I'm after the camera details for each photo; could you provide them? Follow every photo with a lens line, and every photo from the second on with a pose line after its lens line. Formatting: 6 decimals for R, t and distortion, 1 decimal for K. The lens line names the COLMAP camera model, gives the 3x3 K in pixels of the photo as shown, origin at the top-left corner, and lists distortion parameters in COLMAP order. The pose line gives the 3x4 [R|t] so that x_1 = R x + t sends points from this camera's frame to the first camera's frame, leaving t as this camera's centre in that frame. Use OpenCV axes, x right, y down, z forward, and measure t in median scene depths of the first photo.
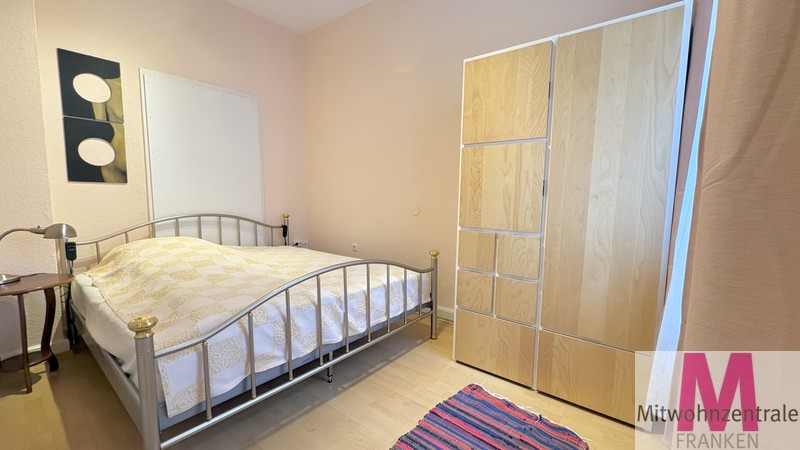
lens RADIAL K [[318.7, 0, 400.0], [0, 318.7, 225.0], [0, 0, 1]] dist [0.000838, -0.000272]
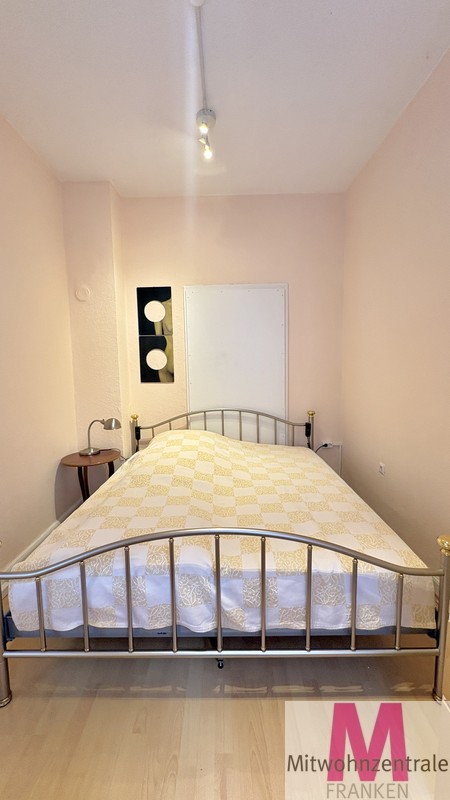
lens RADIAL K [[318.7, 0, 225.0], [0, 318.7, 400.0], [0, 0, 1]] dist [0.000838, -0.000272]
pose [[0.628194, 0.068160, -0.775066, 0.266200], [-0.052903, 0.997592, 0.044851, -0.142769], [0.776256, 0.012828, 0.630287, 0.412481]]
